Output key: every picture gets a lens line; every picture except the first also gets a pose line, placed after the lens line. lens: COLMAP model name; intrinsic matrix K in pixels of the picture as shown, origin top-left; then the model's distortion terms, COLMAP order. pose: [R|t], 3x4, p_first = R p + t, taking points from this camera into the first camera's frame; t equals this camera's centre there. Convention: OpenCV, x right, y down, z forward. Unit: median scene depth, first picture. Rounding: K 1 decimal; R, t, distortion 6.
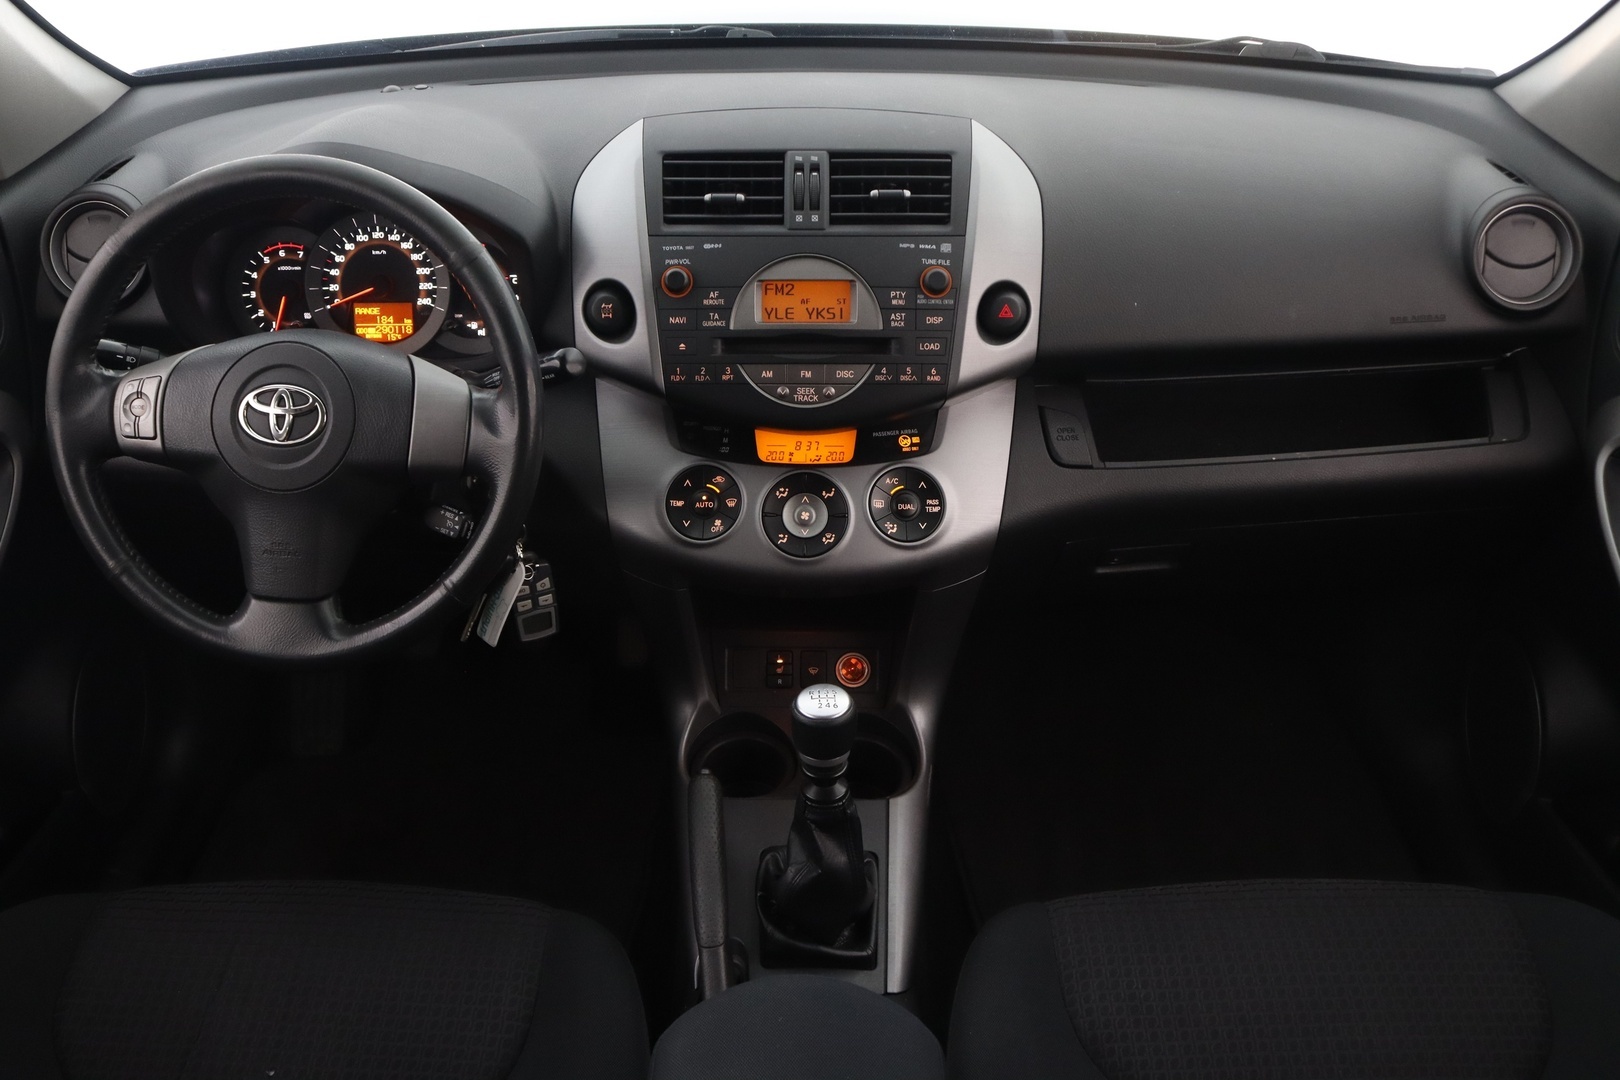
lens RADIAL K [[1485.2, 0, 813.7], [0, 1485.2, 545.2], [0, 0, 1]] dist [-0.097162, 0.070184]
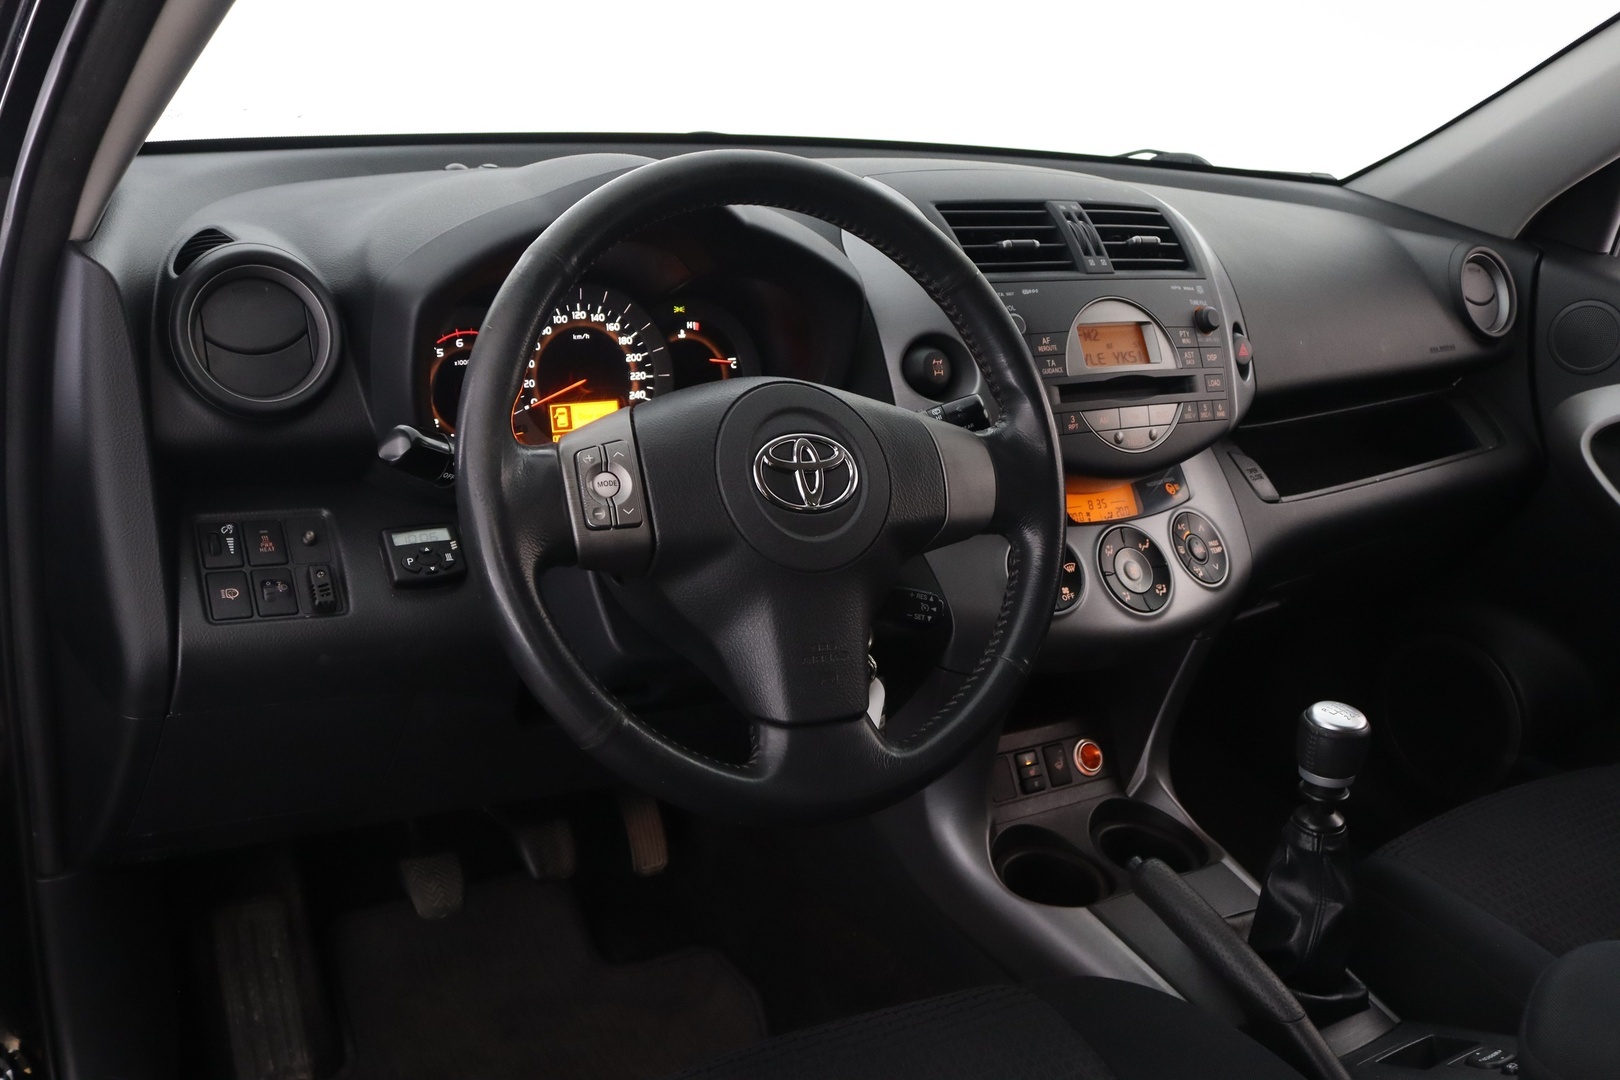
lens RADIAL K [[1485.2, 0, 808.7], [0, 1485.2, 539.4], [0, 0, 1]] dist [-0.097162, 0.070184]
pose [[0.832605, -0.111397, 0.542549, -0.660577], [0.214393, 0.968024, -0.130253, 0.037754], [-0.510691, 0.224768, 0.829864, 0.310156]]
